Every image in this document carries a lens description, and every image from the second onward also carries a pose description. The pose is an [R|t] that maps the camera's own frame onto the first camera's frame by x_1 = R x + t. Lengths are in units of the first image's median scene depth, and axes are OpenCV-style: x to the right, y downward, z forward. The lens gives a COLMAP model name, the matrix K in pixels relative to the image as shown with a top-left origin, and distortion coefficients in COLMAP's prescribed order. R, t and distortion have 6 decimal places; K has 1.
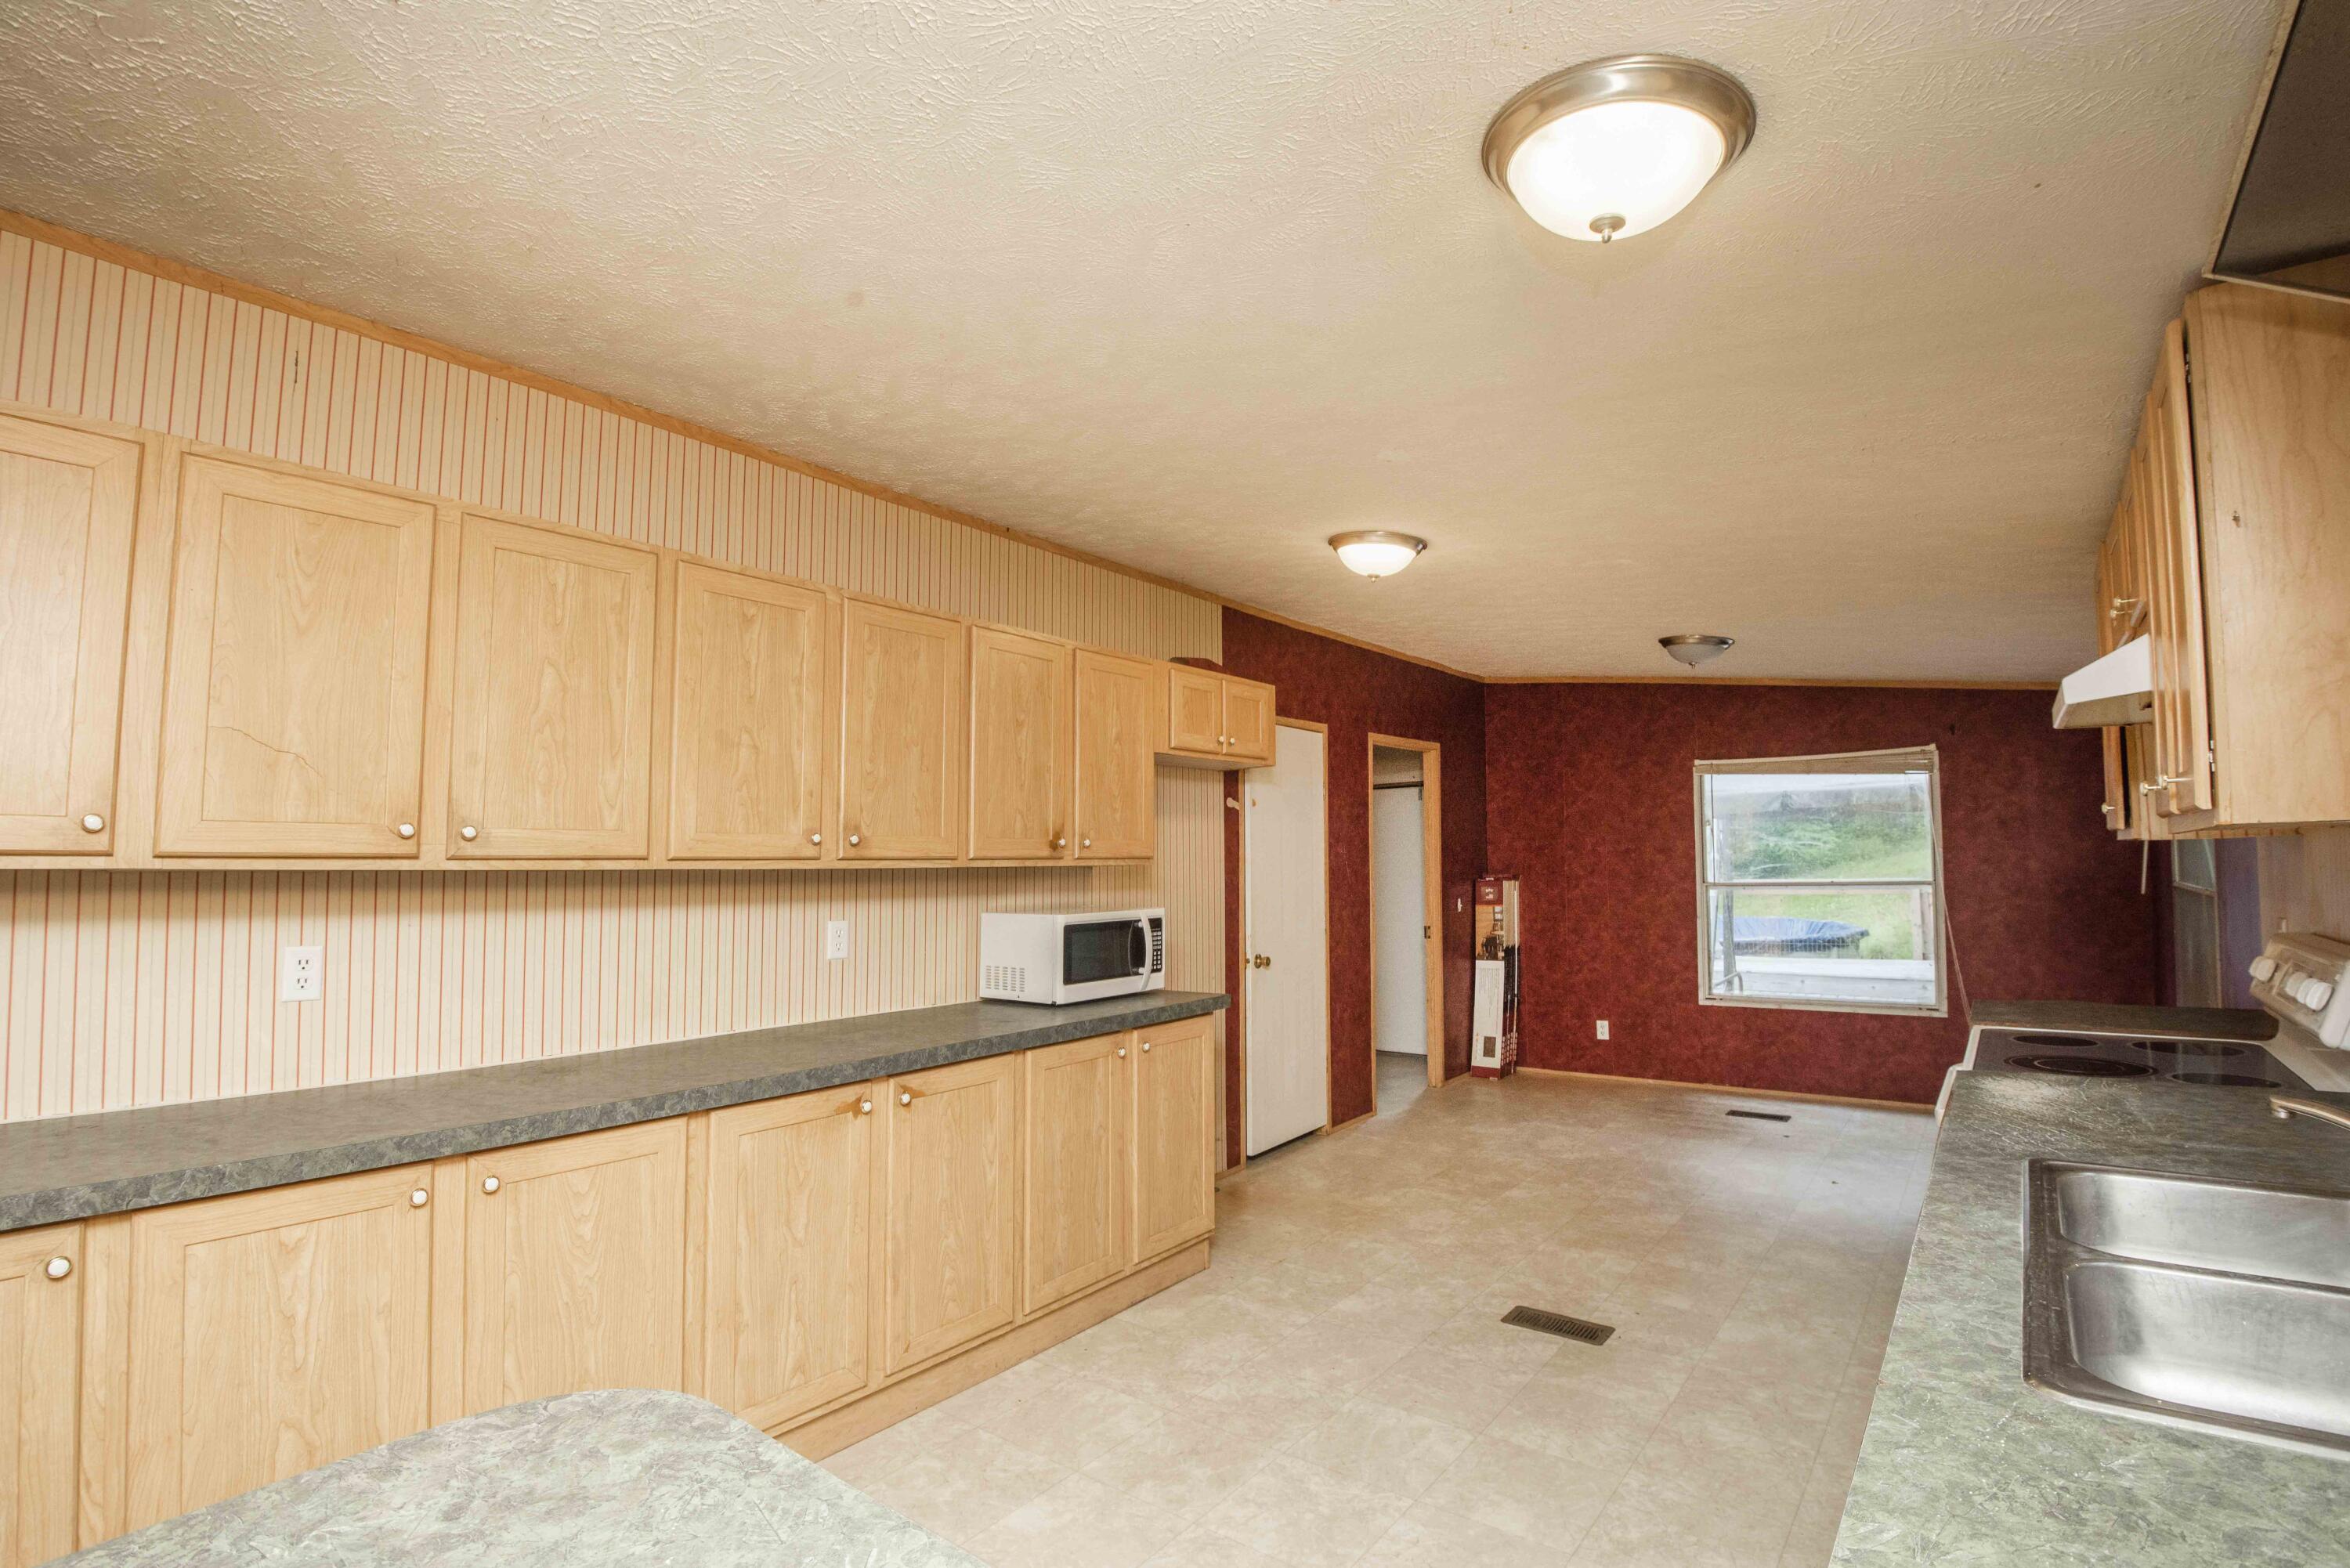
lens RADIAL K [[1066.1, 0, 1189.7], [0, 1066.1, 787.7], [0, 0, 1]] dist [-0.020337, -0.017725]
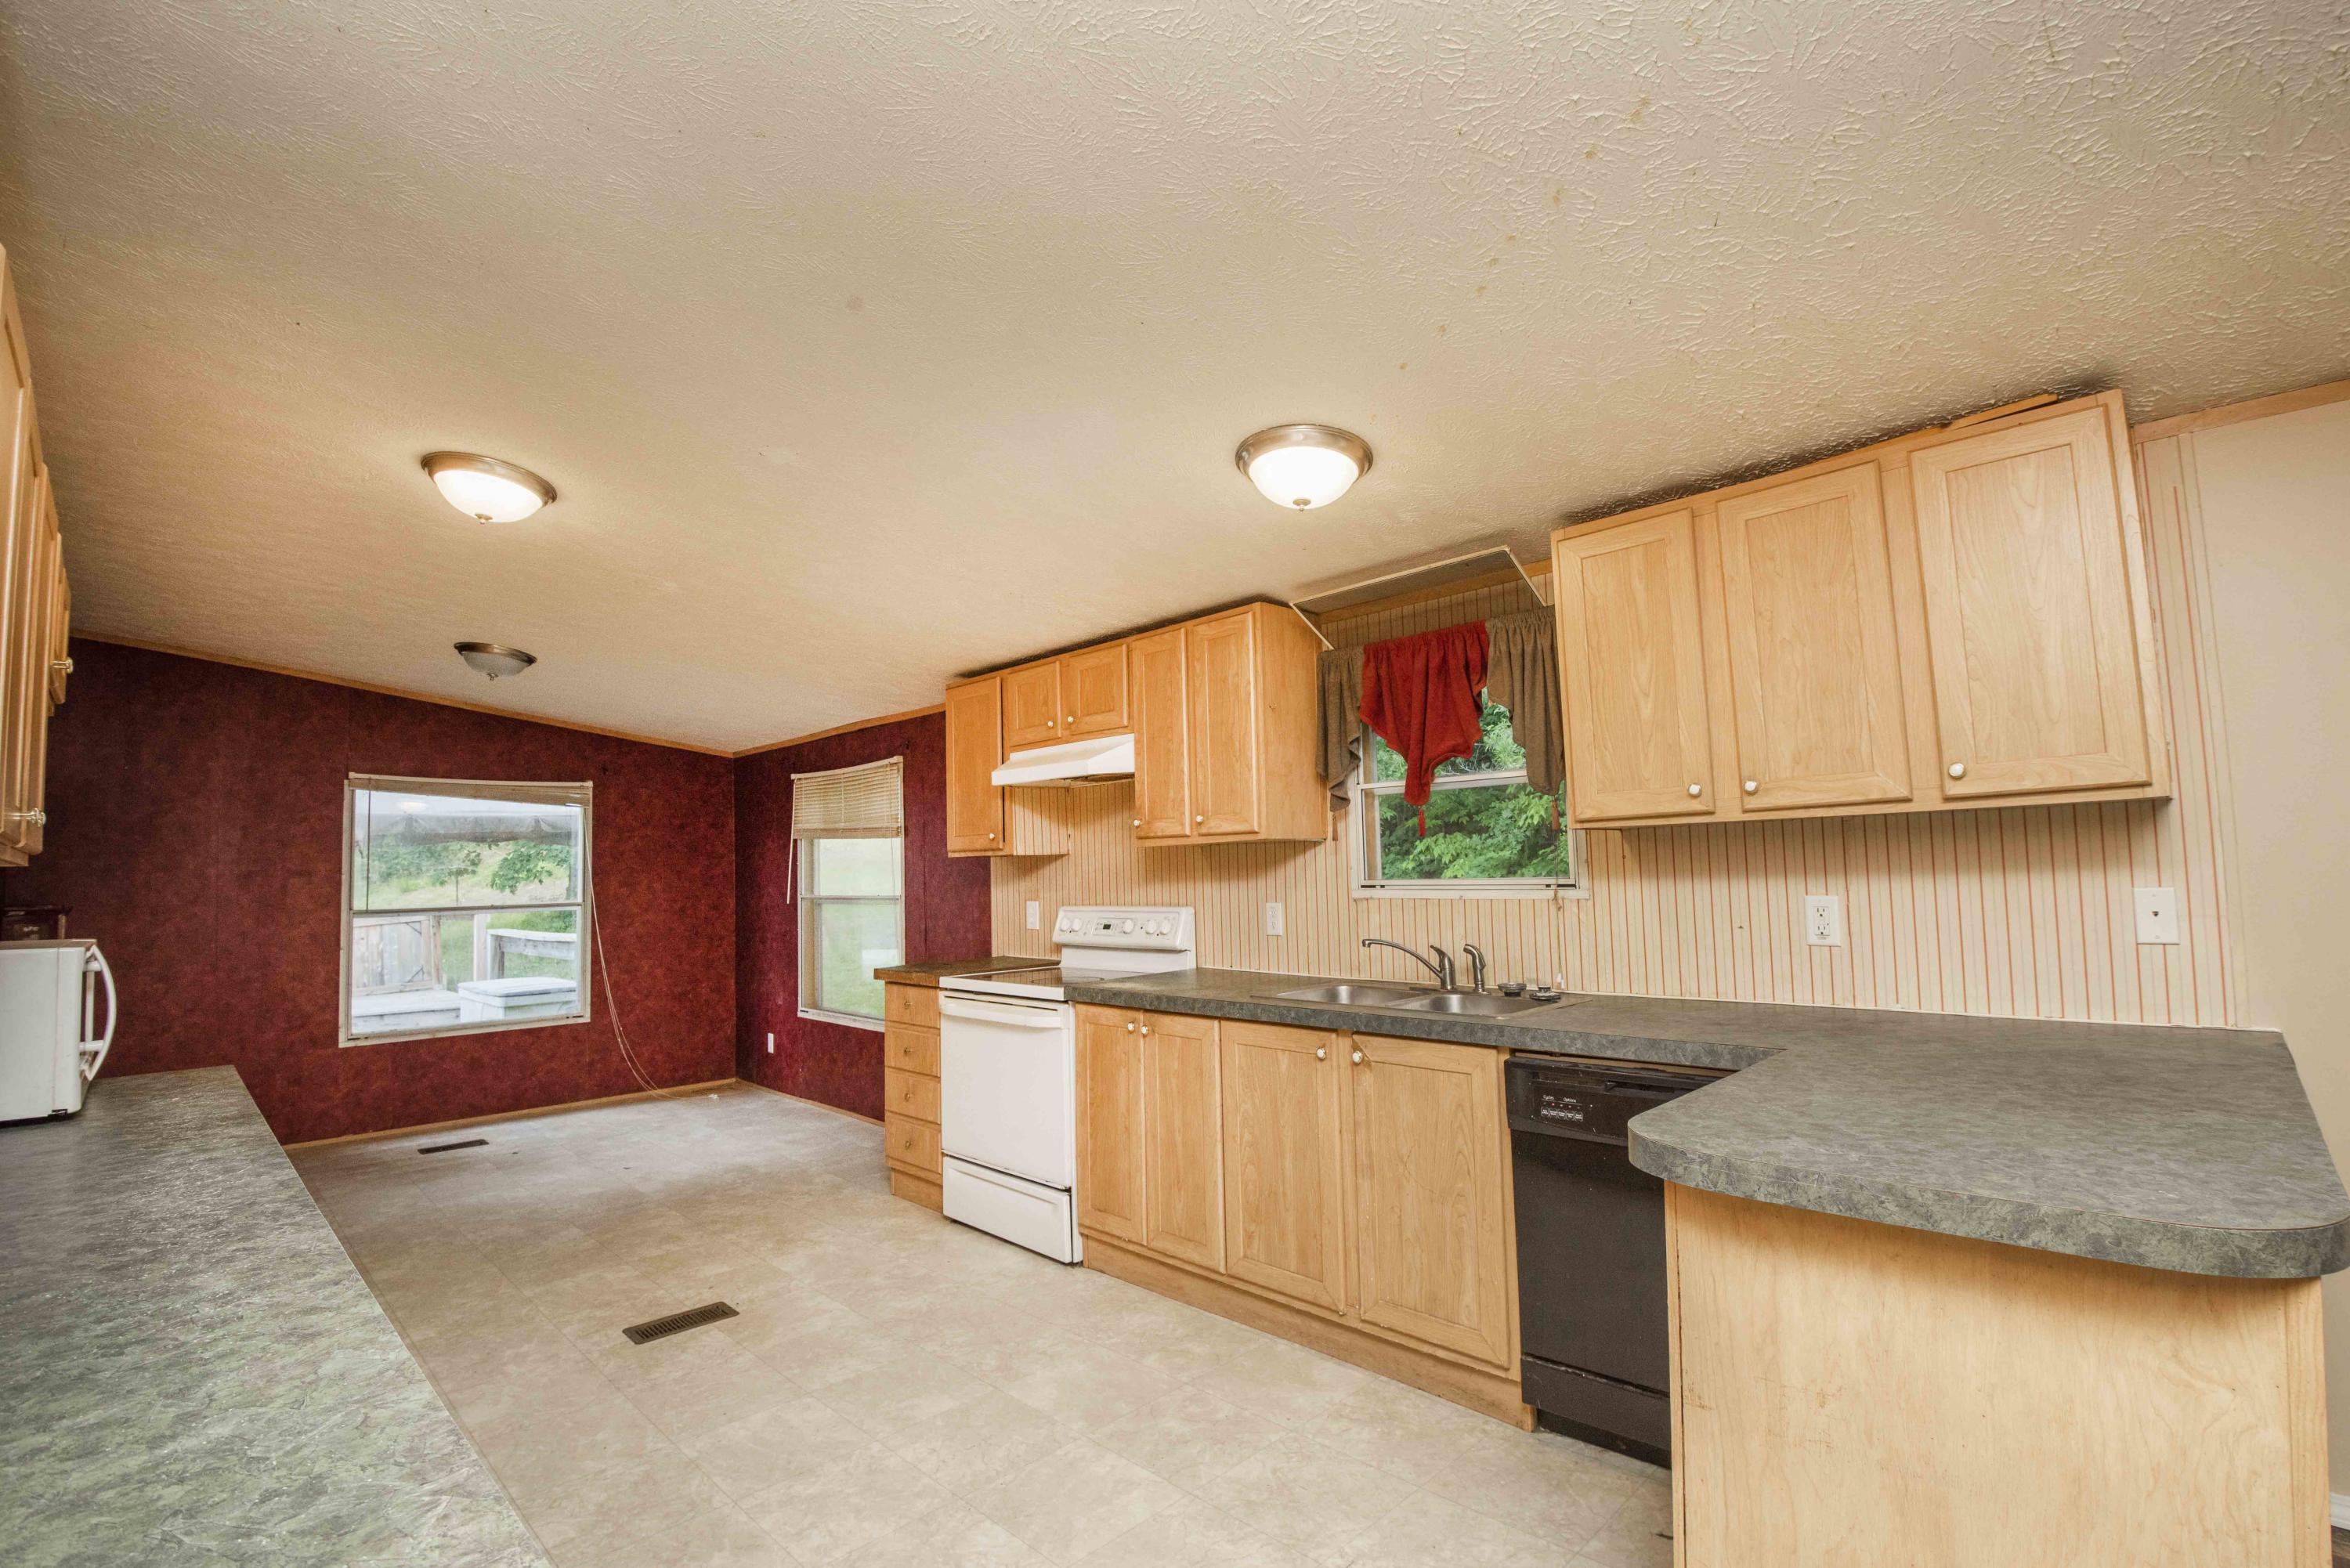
lens RADIAL K [[1063.6, 0, 1169.1], [0, 1063.6, 796.7], [0, 0, 1]] dist [-0.013664, -0.014361]
pose [[0.140405, 0.080270, 0.986835, -0.496106], [-0.047883, 0.996092, -0.074211, 0.044767], [-0.988936, -0.036833, 0.143700, 0.321004]]
